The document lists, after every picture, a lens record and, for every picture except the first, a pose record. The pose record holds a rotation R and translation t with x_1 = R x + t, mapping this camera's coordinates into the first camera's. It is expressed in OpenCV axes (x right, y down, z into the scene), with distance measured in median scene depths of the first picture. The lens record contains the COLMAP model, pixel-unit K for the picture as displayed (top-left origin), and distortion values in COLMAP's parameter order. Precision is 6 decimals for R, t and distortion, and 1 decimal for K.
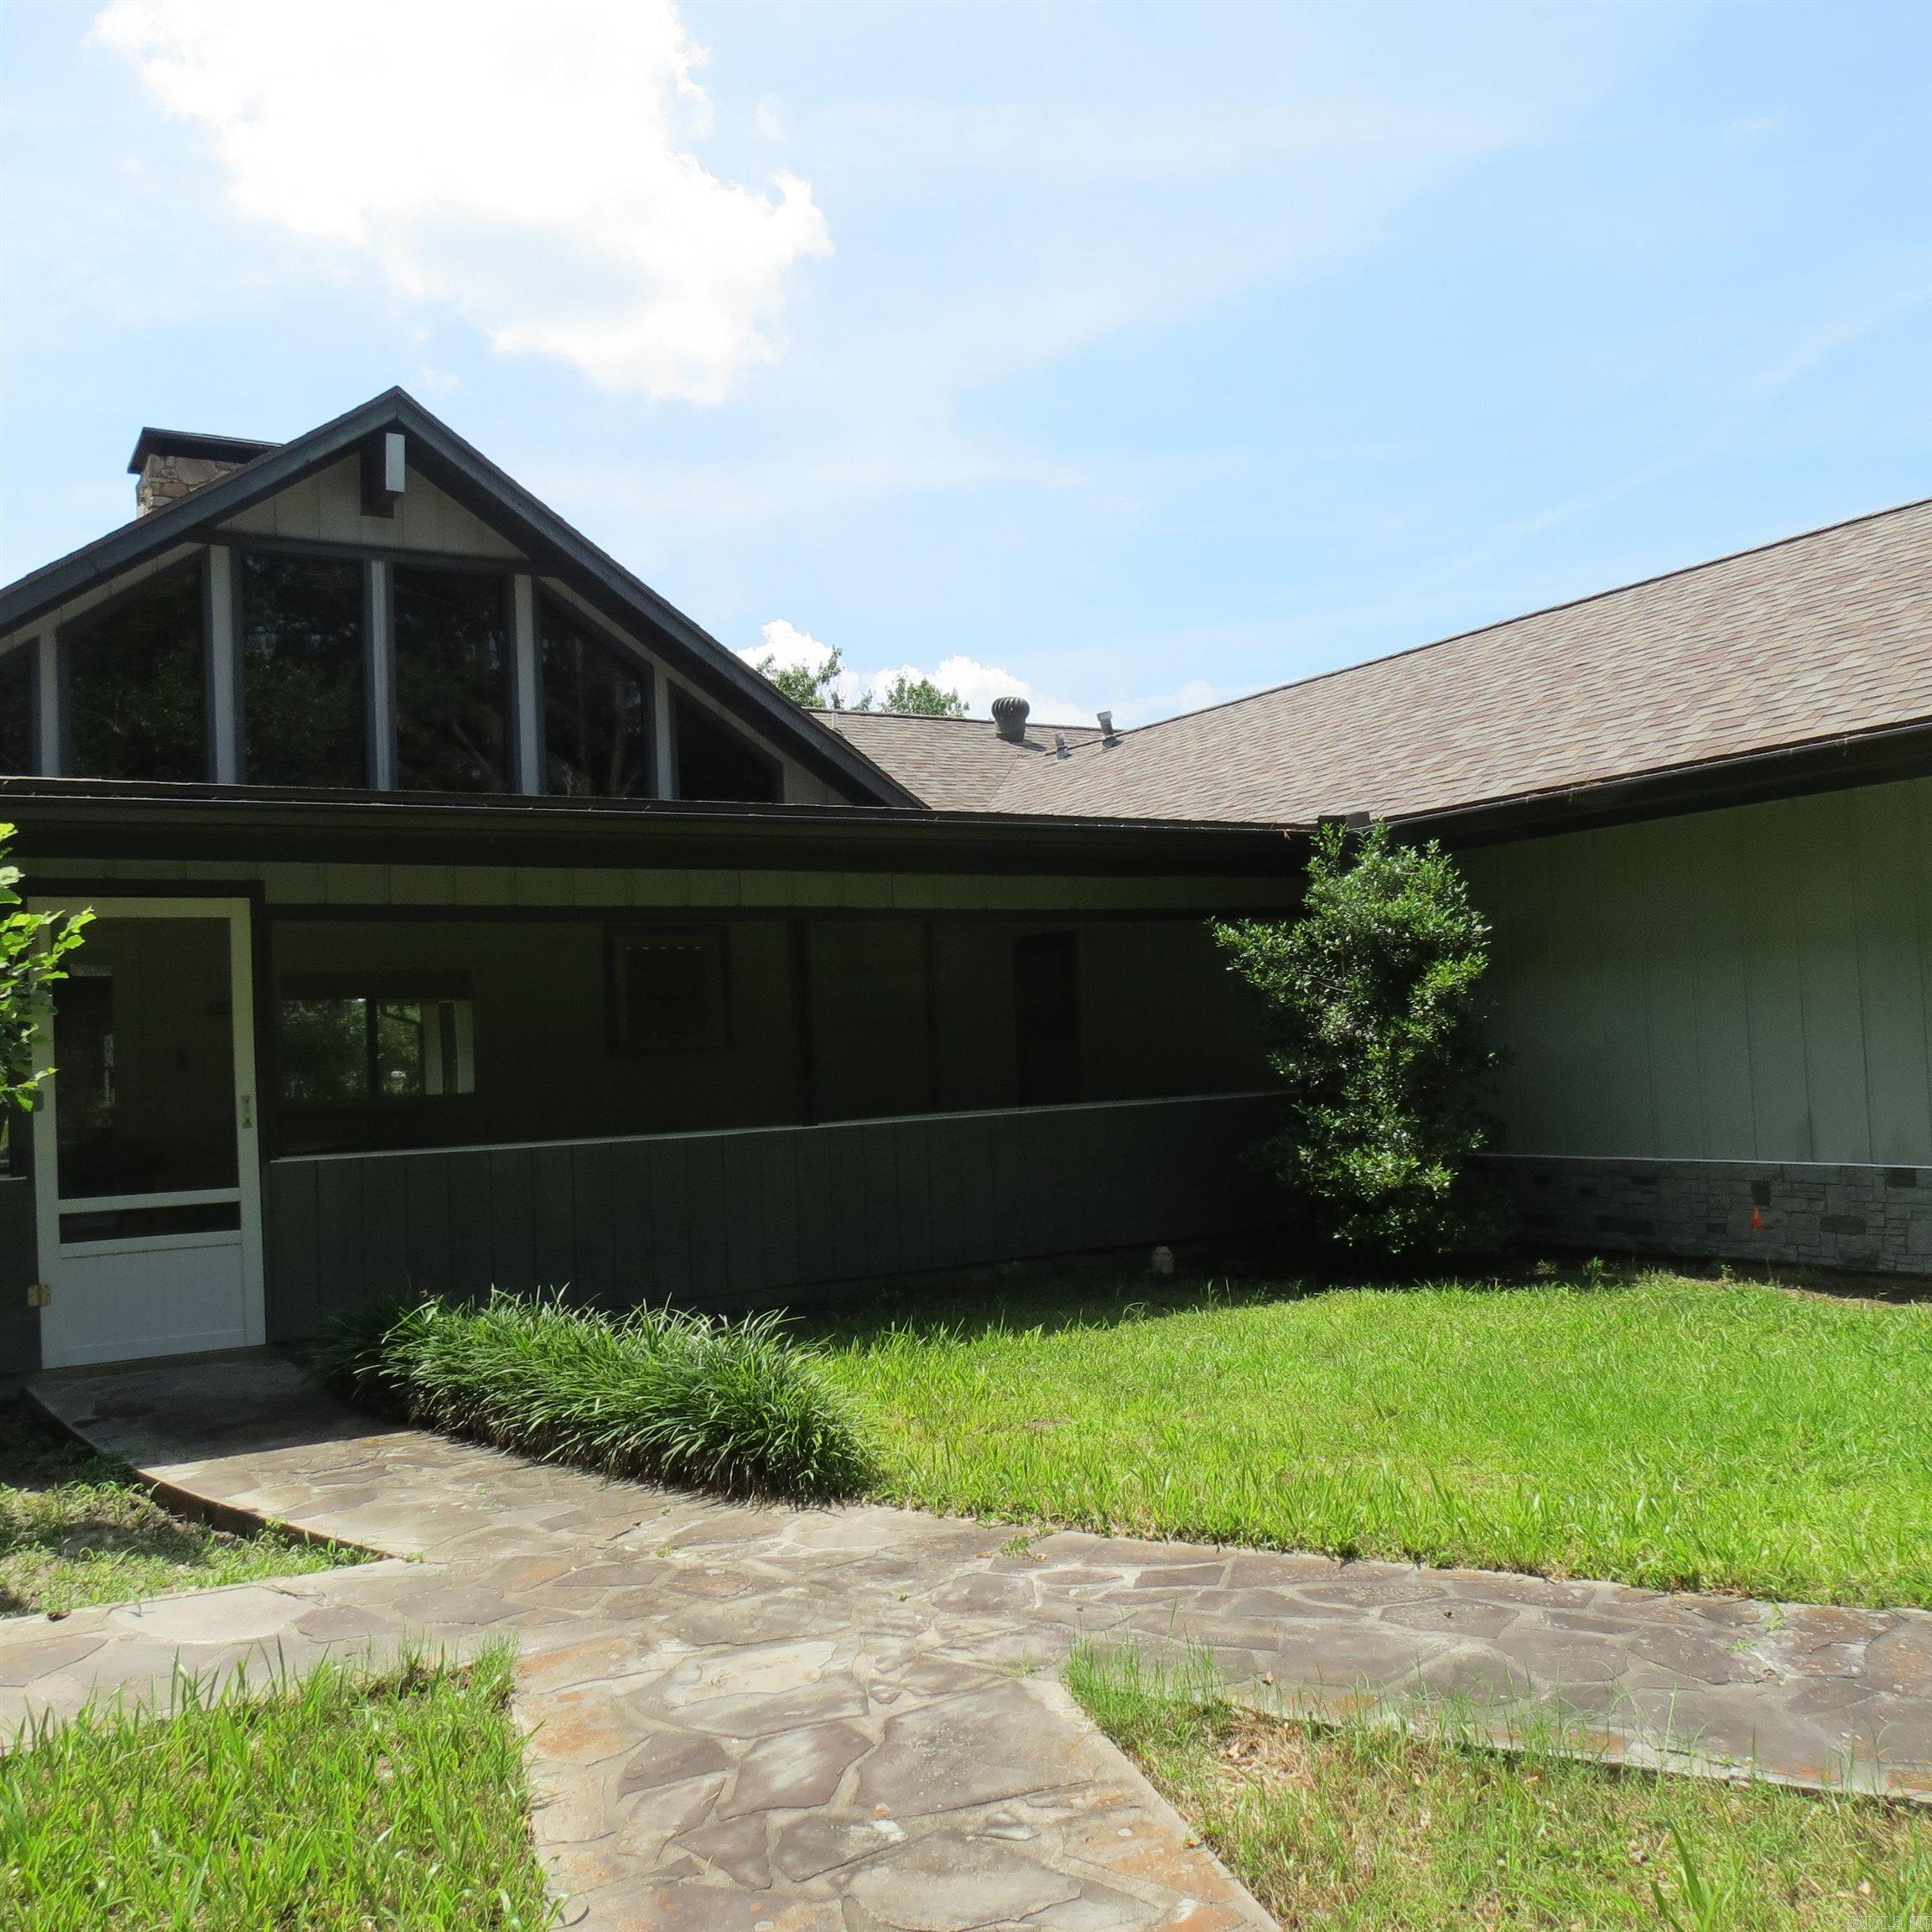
lens RADIAL K [[1842.9, 0, 969.3], [0, 1842.9, 965.0], [0, 0, 1]] dist [-0.000214, 0.000000]
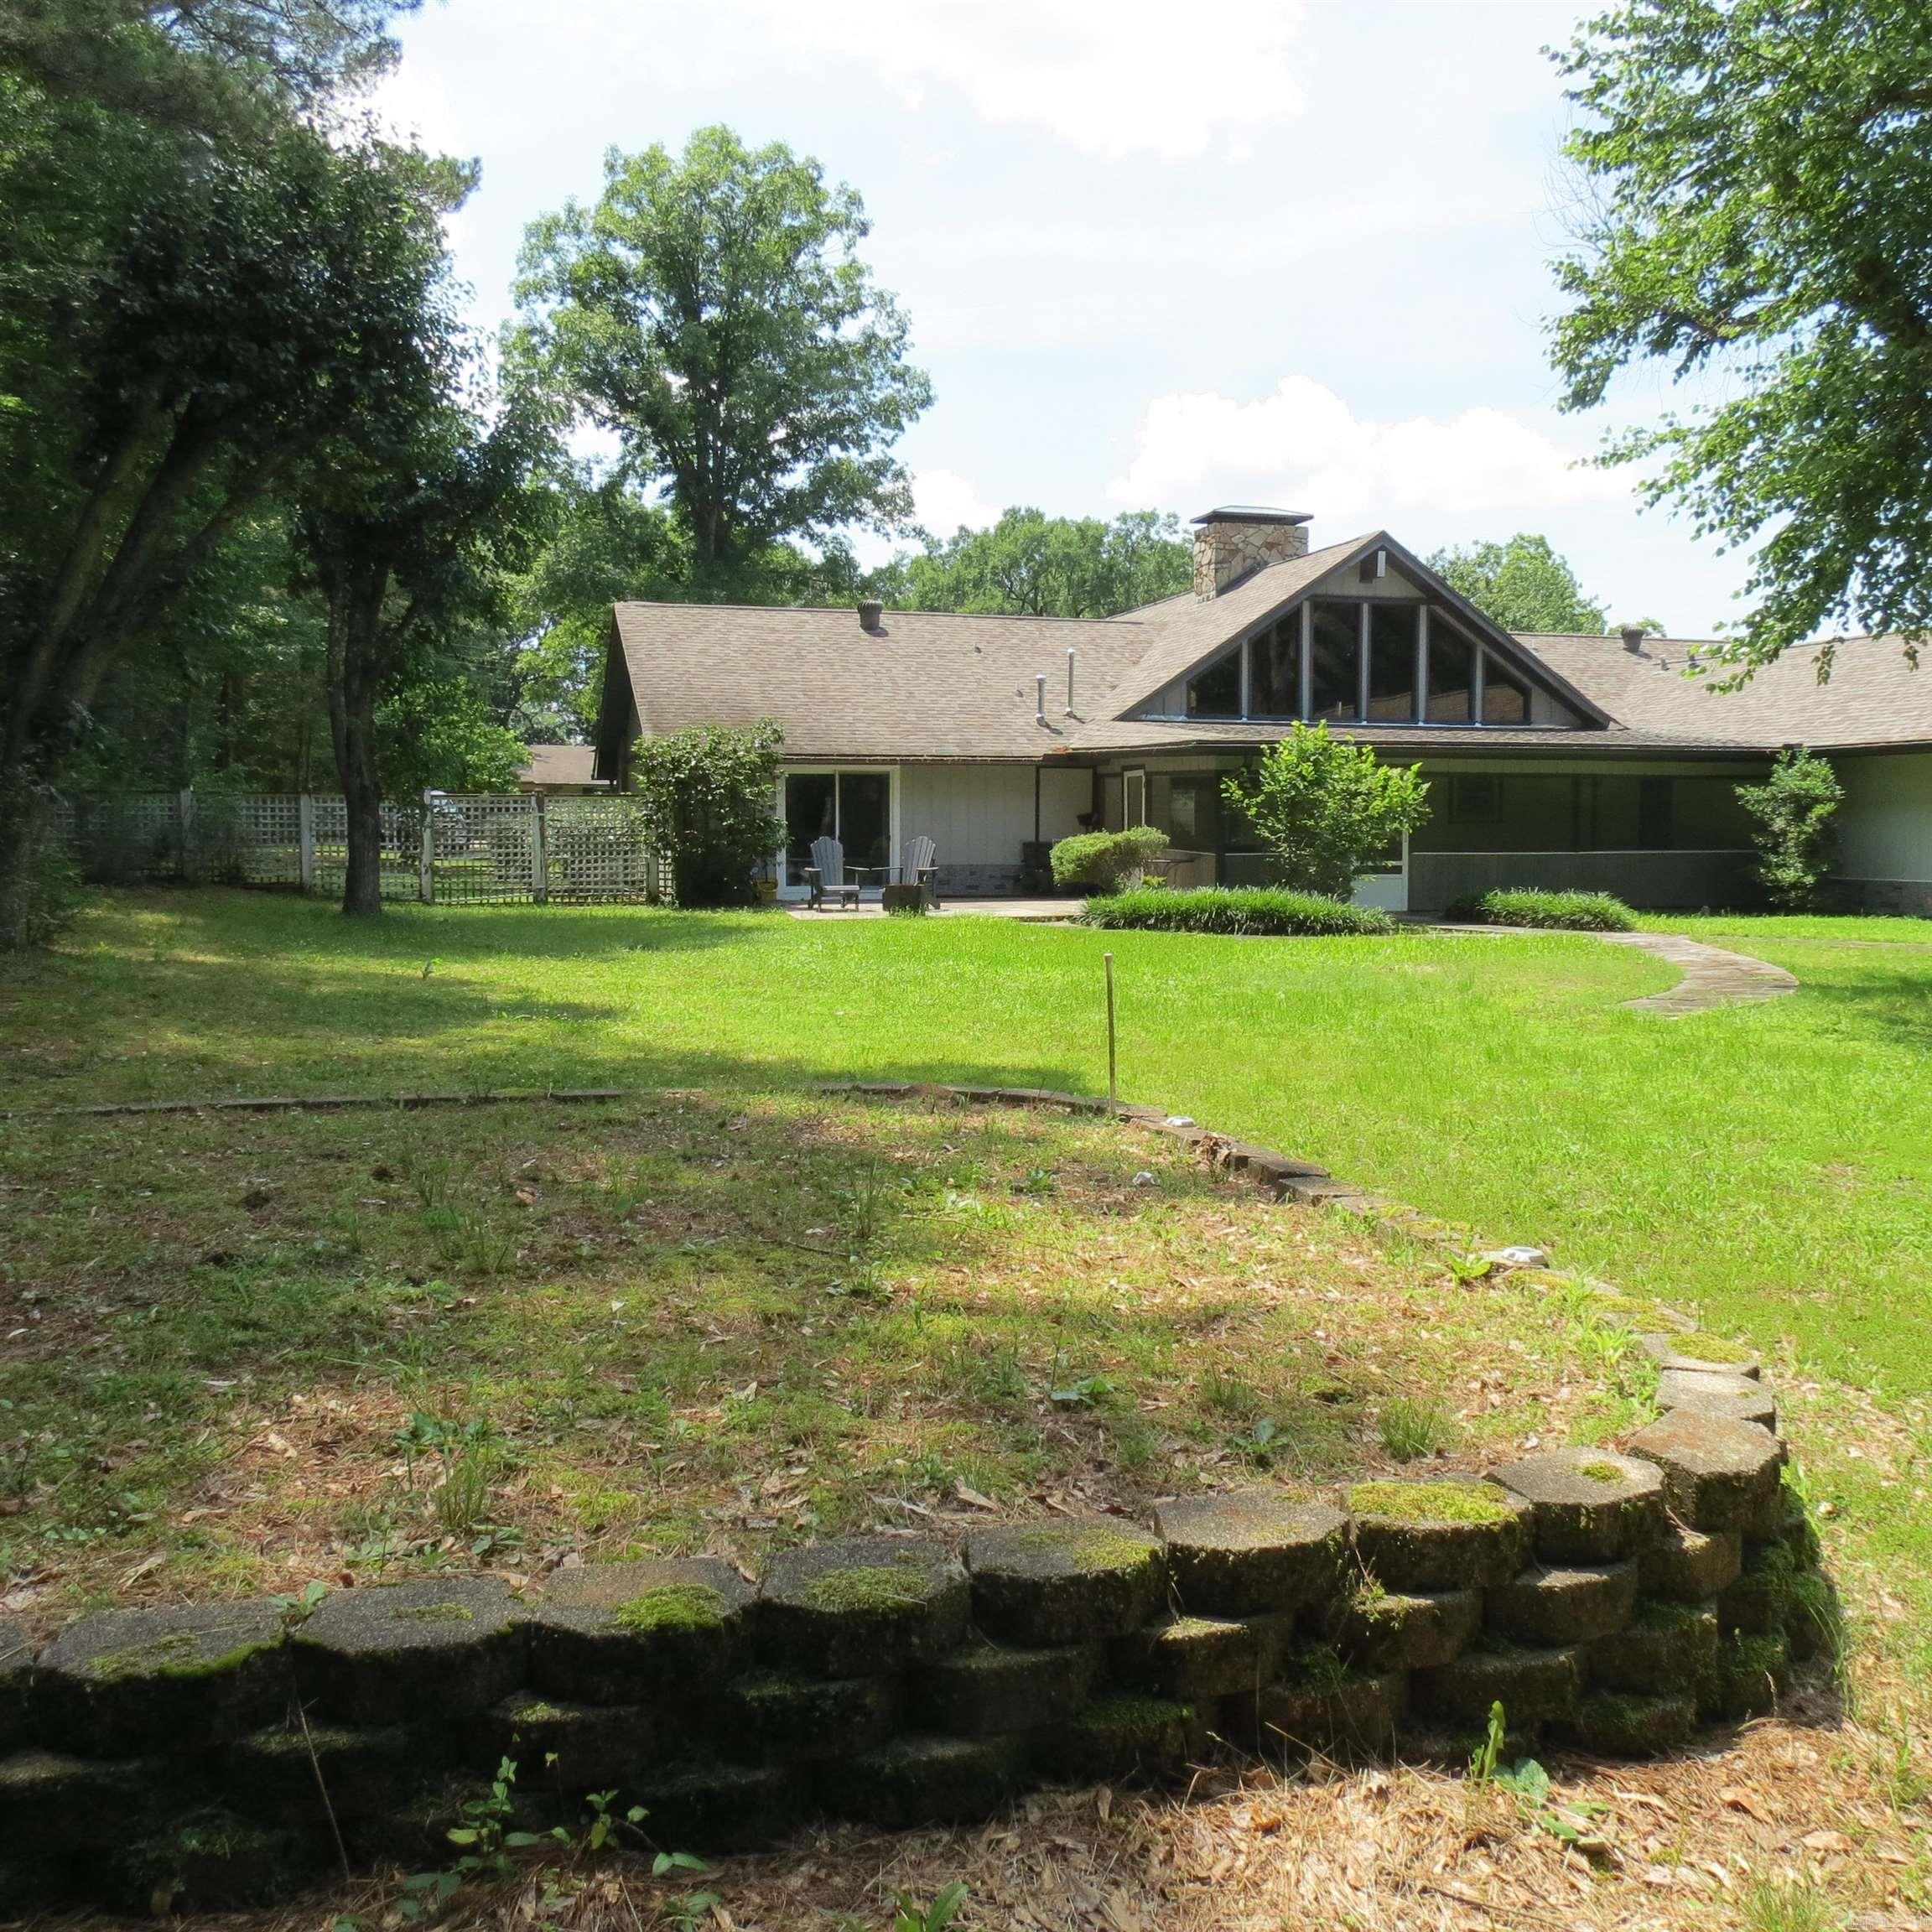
lens RADIAL K [[1842.9, 0, 1000.1], [0, 1842.9, 960.7], [0, 0, 1]] dist [-0.000214, 0.000000]
pose [[0.965926, 0.063769, -0.250838, -0.224740], [-0.031473, 0.990920, 0.130718, -0.091014], [0.256896, -0.118370, 0.959163, -1.985903]]
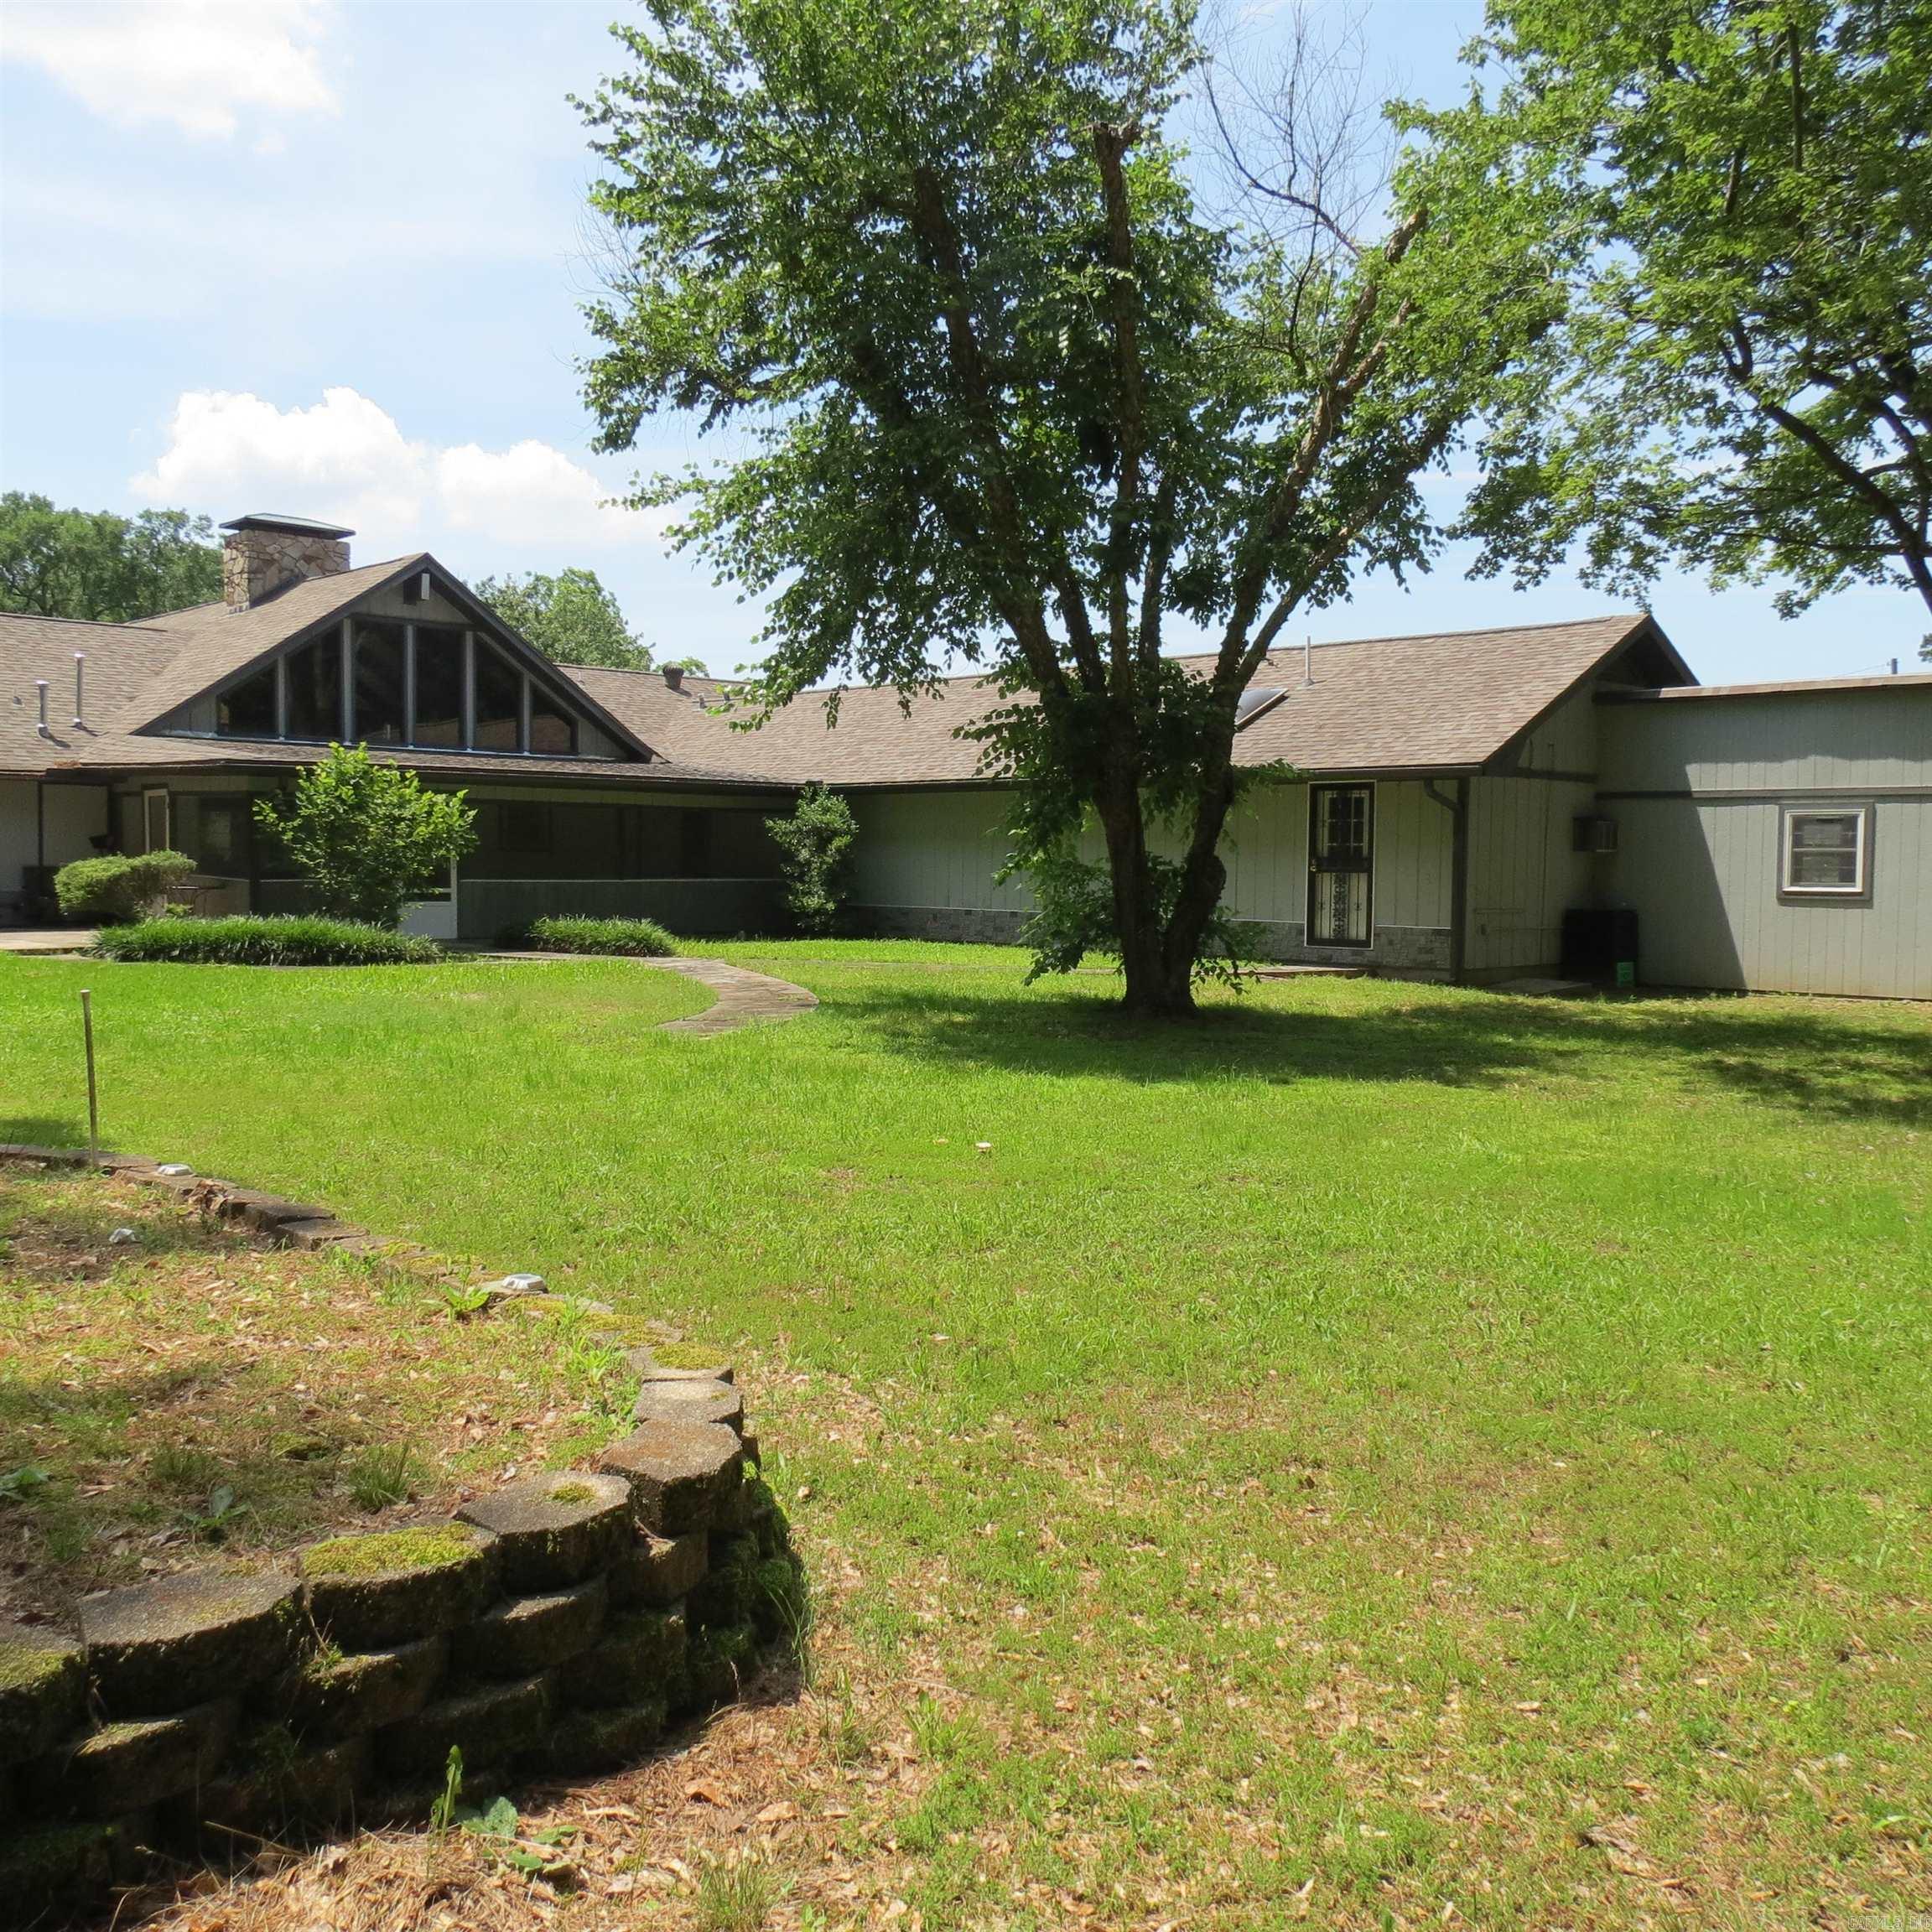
lens RADIAL K [[1842.9, 0, 953.5], [0, 1842.9, 957.5], [0, 0, 1]] dist [-0.000214, 0.000000]
pose [[0.975122, 0.044536, 0.217150, -0.207254], [-0.065630, 0.993694, 0.090914, -0.091653], [-0.211732, -0.102904, 0.971895, -1.981199]]
